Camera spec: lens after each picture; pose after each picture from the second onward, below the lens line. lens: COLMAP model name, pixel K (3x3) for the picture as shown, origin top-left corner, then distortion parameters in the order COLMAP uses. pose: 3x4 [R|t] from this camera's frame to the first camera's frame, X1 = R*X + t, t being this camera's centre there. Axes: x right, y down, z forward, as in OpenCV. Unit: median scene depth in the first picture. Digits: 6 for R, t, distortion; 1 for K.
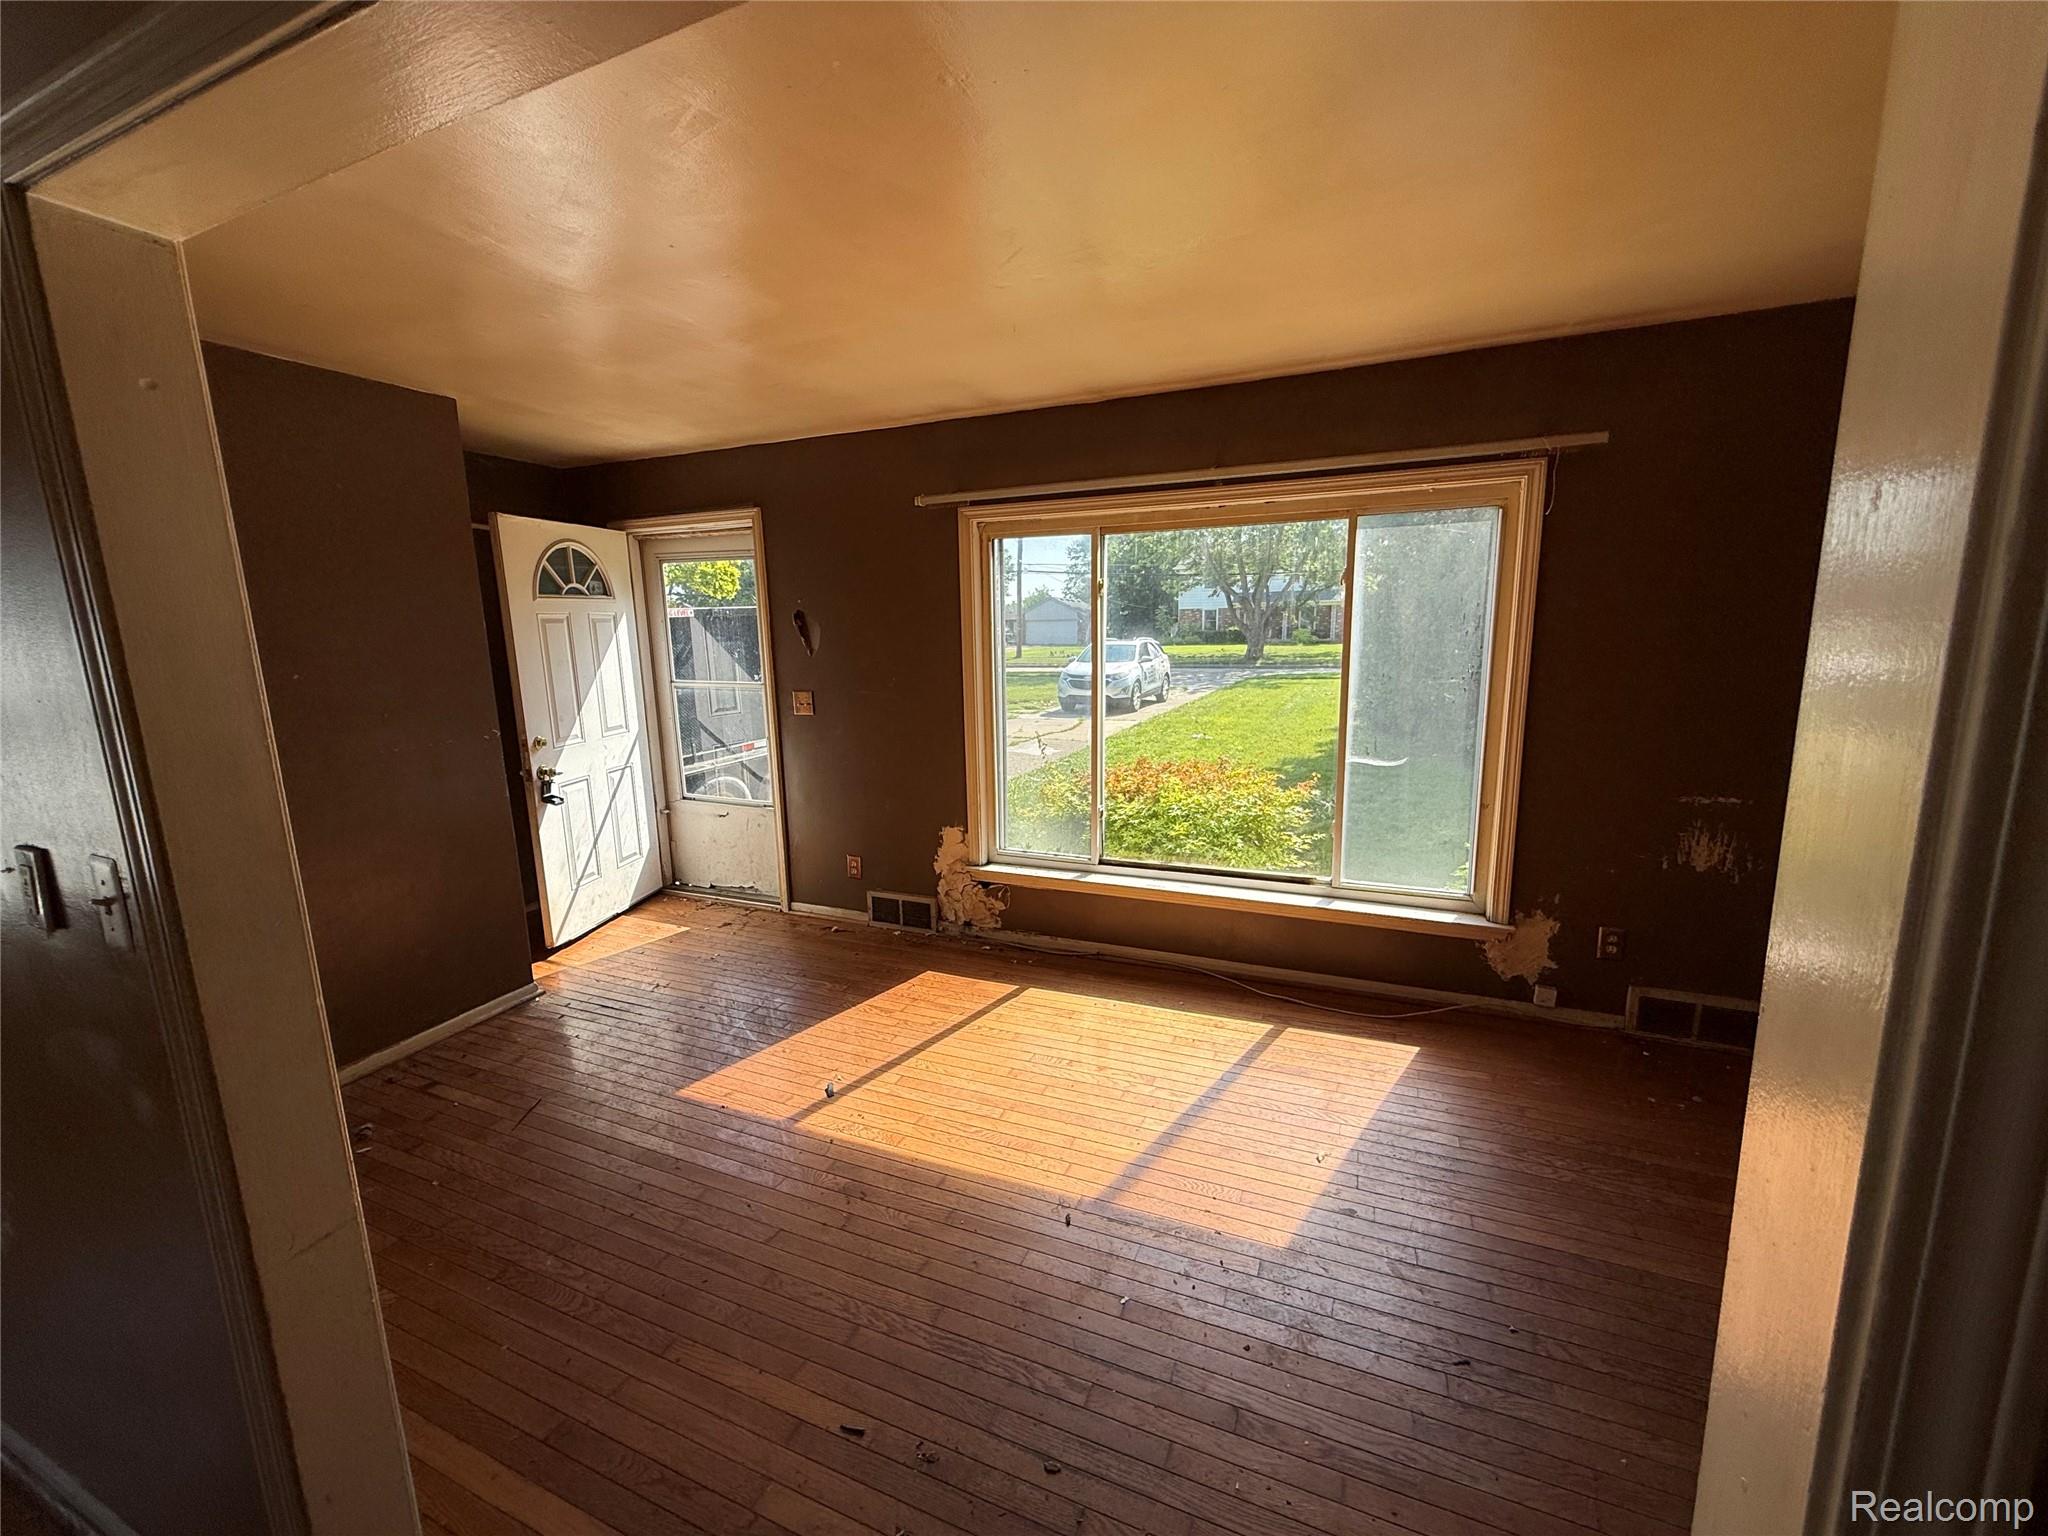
lens RADIAL K [[814.2, 0, 1017.9], [0, 814.2, 768.9], [0, 0, 1]] dist [-0.001858, -0.000367]
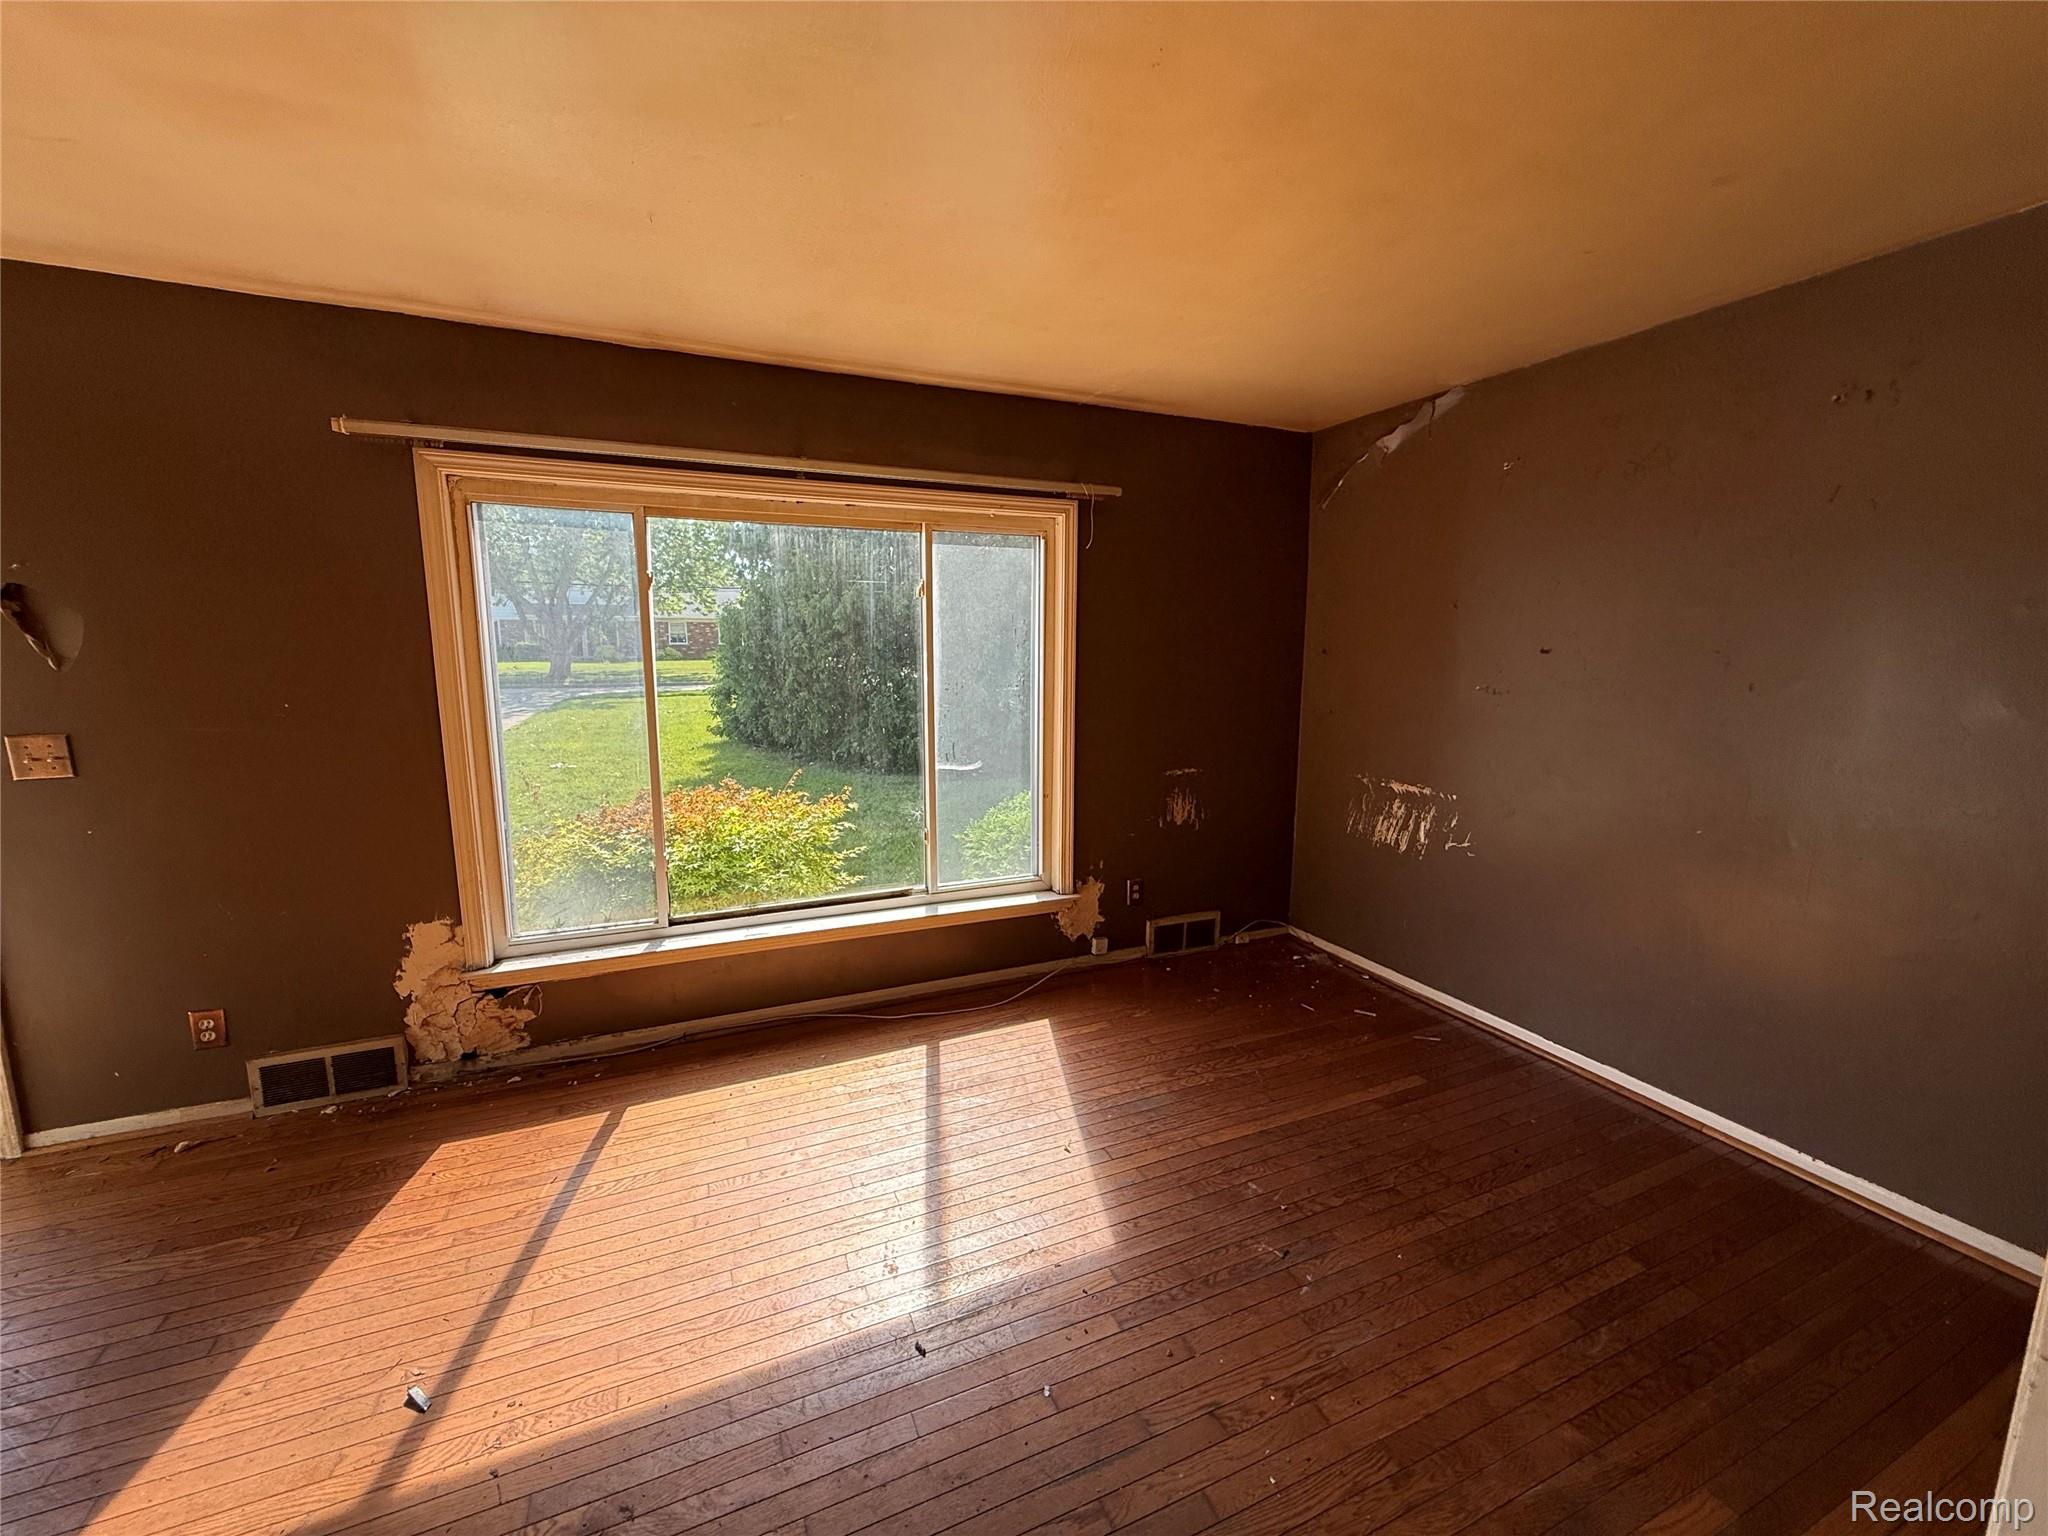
lens RADIAL K [[814.2, 0, 1019.4], [0, 814.2, 769.7], [0, 0, 1]] dist [-0.001858, -0.000367]
pose [[0.686240, -0.090744, 0.721692, -0.251283], [0.105727, 0.994094, 0.024463, -0.021225], [-0.719650, 0.059515, 0.691781, 0.202775]]
